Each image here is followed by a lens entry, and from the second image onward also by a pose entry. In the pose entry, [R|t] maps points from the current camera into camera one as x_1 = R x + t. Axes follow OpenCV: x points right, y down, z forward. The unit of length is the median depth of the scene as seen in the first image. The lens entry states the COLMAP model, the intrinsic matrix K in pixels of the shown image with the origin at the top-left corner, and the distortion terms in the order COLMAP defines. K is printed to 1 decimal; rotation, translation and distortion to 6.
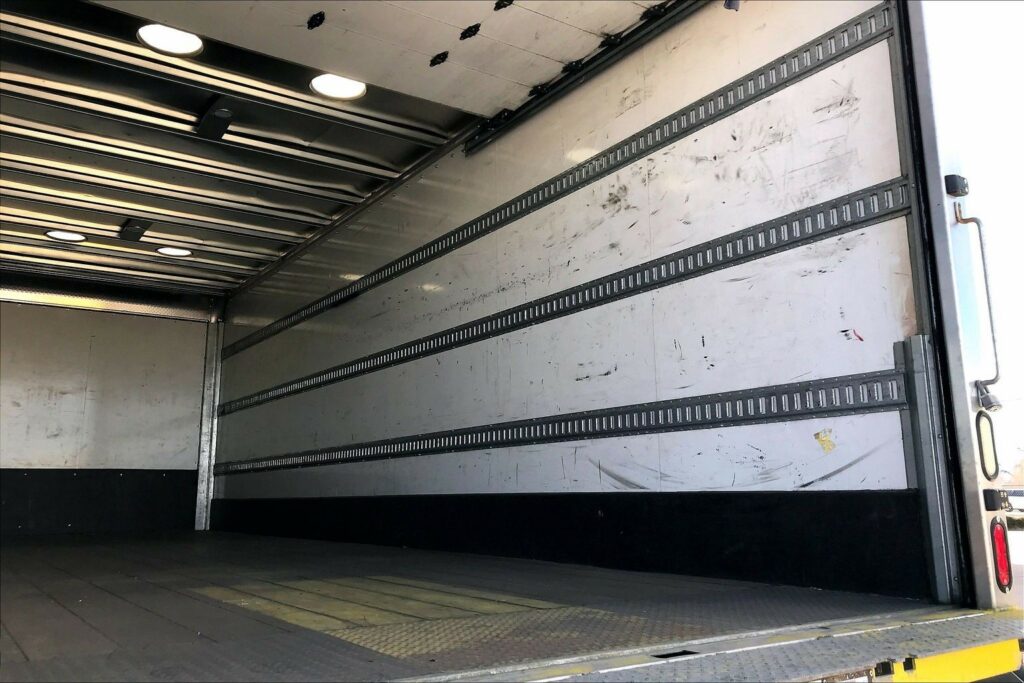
lens RADIAL K [[842.2, 0, 511.9], [0, 842.2, 335.8], [0, 0, 1]] dist [0.040467, -0.043527]
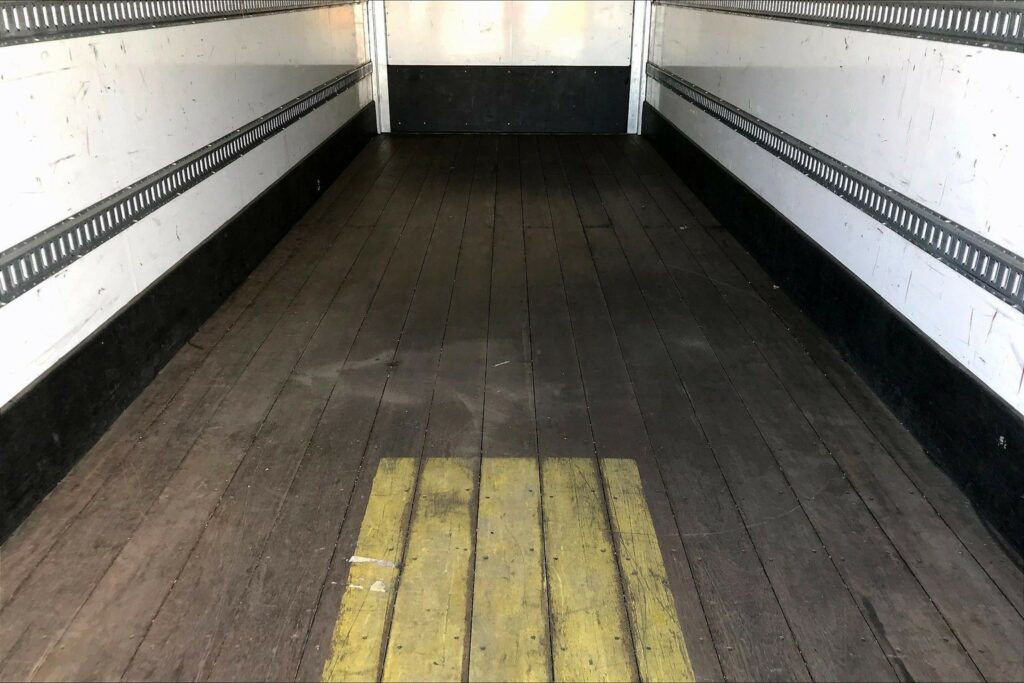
lens RADIAL K [[842.2, 0, 513.7], [0, 842.2, 334.5], [0, 0, 1]] dist [0.040467, -0.043527]
pose [[0.831485, 0.221251, -0.509588, 0.056145], [0.097012, 0.845354, 0.525324, -0.105158], [0.547011, -0.486235, 0.681435, 0.233703]]
